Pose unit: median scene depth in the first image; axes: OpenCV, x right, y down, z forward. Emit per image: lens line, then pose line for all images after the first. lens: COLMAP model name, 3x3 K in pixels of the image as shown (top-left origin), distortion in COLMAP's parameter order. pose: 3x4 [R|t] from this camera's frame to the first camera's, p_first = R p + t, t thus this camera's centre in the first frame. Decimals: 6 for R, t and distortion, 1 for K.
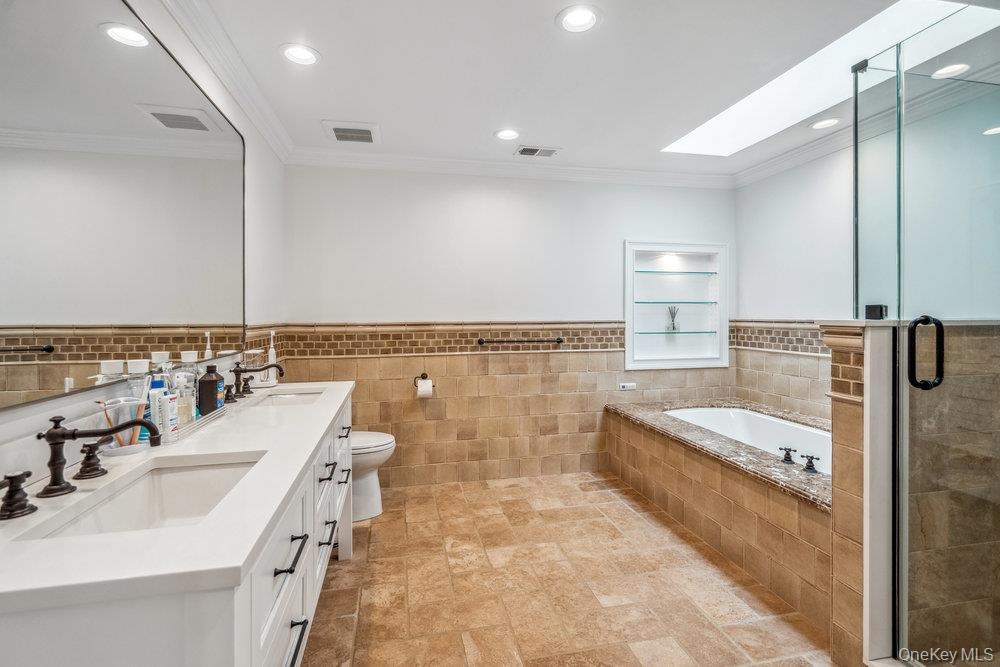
lens RADIAL K [[461.4, 0, 500.4], [0, 461.4, 312.5], [0, 0, 1]] dist [-0.000092, 0.000116]
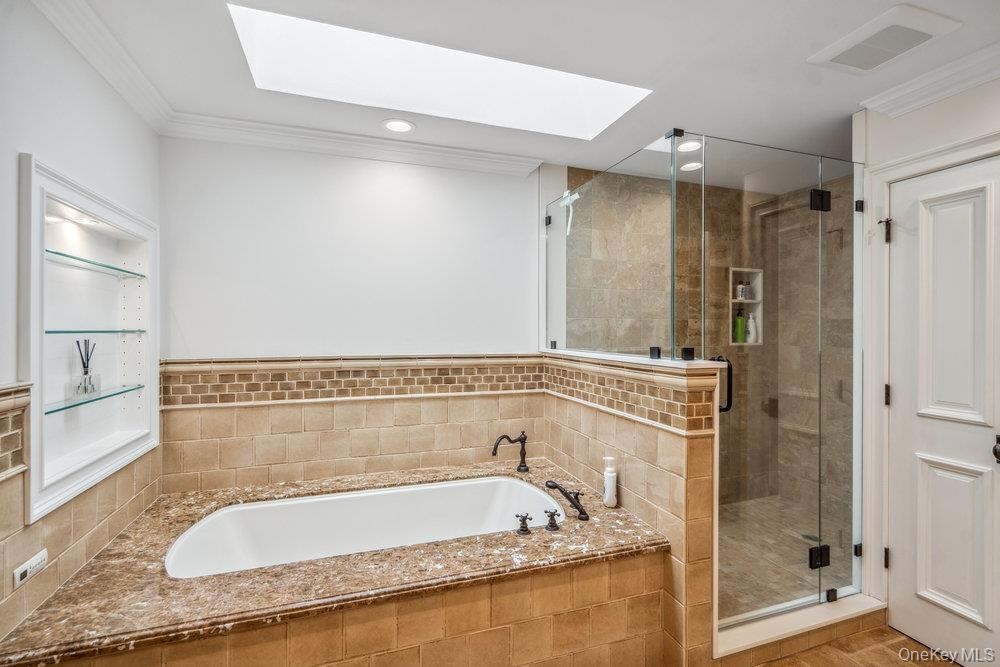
lens RADIAL K [[466.6, 0, 498.3], [0, 466.6, 333.5], [0, 0, 1]] dist [-0.001382, 0.000337]
pose [[-0.114247, -0.007798, 0.993422, -0.138909], [-0.002666, 0.999968, 0.007543, -0.028033], [-0.993449, -0.001787, -0.114264, 0.767215]]
